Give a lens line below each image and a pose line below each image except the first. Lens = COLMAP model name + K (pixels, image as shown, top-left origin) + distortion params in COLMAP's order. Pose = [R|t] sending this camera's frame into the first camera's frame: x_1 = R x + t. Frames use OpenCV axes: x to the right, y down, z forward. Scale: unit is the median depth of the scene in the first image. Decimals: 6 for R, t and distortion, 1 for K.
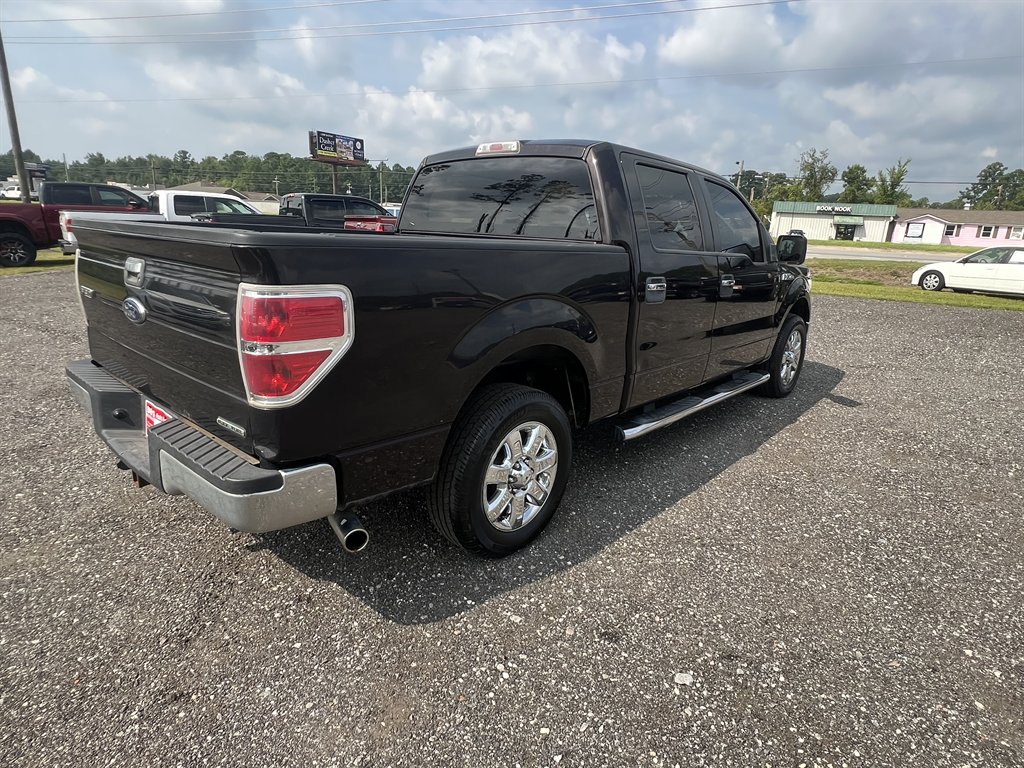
lens RADIAL K [[739.3, 0, 492.1], [0, 739.3, 383.7], [0, 0, 1]] dist [-0.009645, -0.005642]
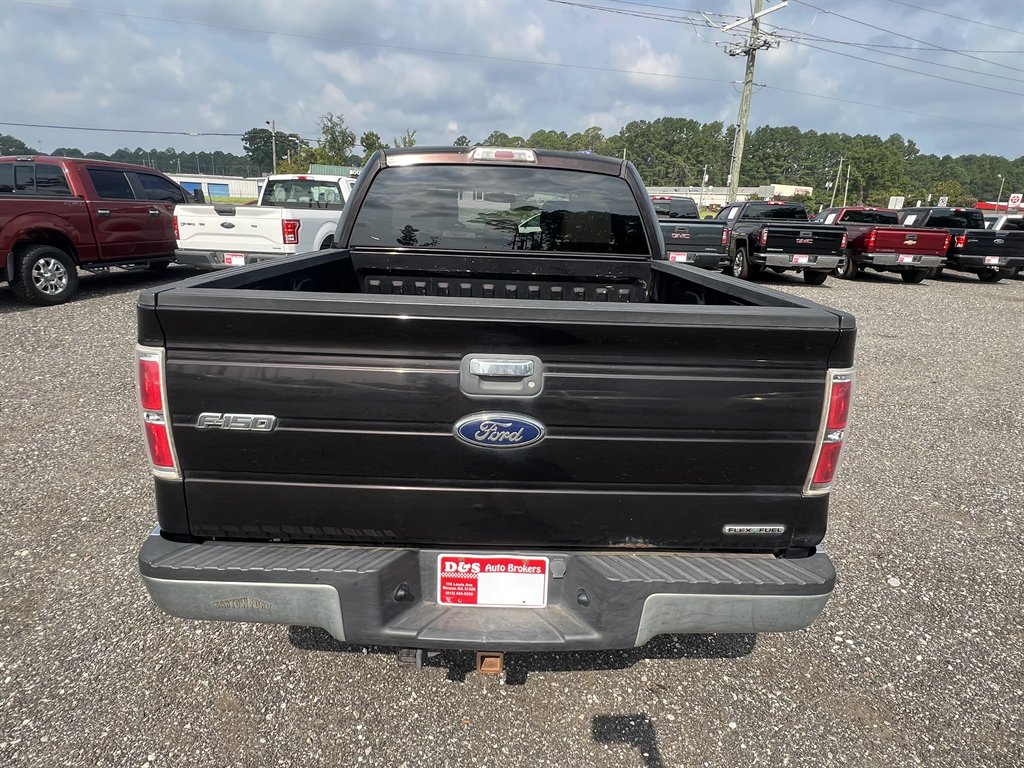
lens RADIAL K [[739.3, 0, 492.1], [0, 739.3, 383.7], [0, 0, 1]] dist [-0.009645, -0.005642]
pose [[0.615770, -0.209518, 0.759559, -0.298350], [0.143209, 0.977702, 0.153592, -0.073621], [-0.774802, 0.014198, 0.632044, 0.173994]]
